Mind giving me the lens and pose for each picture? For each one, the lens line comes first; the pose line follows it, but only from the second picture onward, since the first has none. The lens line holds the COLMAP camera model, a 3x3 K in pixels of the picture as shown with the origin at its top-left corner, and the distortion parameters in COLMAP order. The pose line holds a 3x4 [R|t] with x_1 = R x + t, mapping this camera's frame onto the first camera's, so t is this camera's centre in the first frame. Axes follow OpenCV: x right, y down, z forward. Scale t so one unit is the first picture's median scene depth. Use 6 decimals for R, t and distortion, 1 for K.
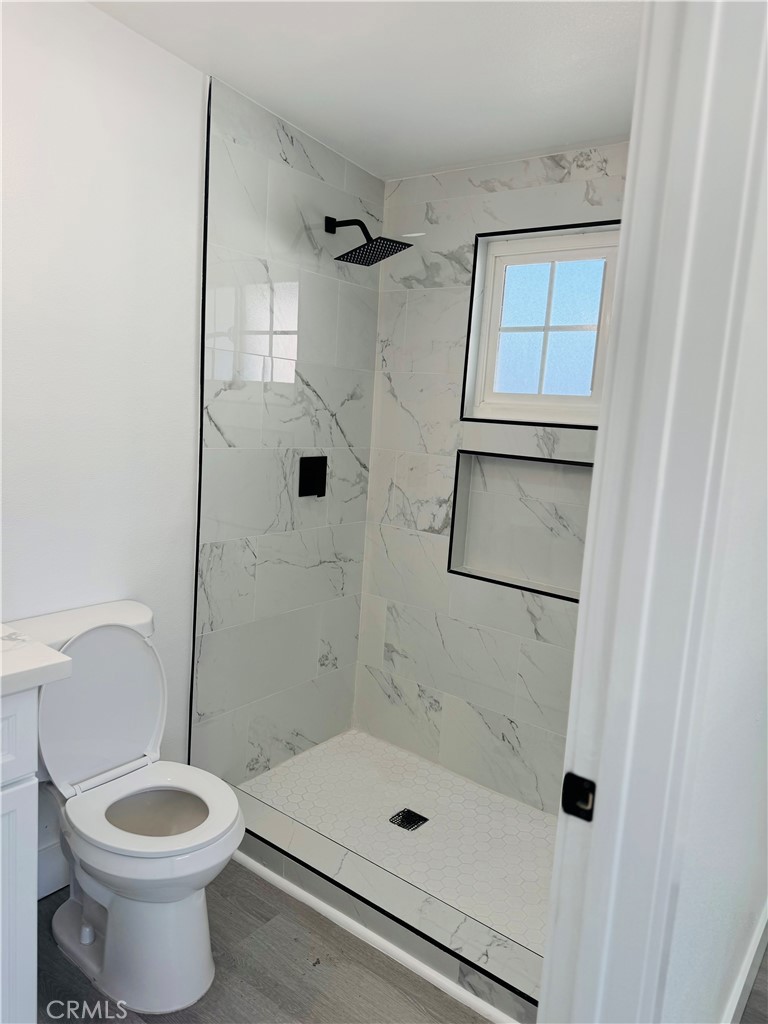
lens RADIAL K [[713.4, 0, 389.9], [0, 713.4, 512.4], [0, 0, 1]] dist [0.106595, -0.135694]
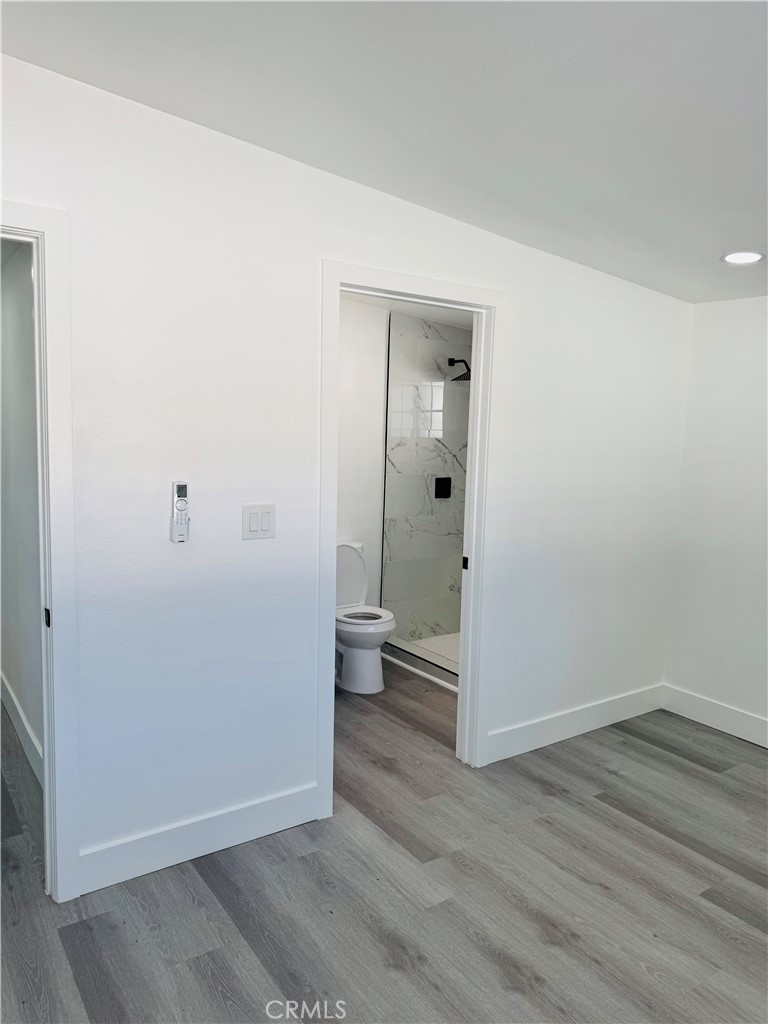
lens RADIAL K [[713.4, 0, 389.9], [0, 713.4, 512.4], [0, 0, 1]] dist [0.106595, -0.135694]
pose [[0.950505, -0.006078, -0.310651, 0.376875], [-0.009741, 0.998734, -0.049345, 0.119556], [0.310558, 0.049928, 0.949242, -0.930082]]
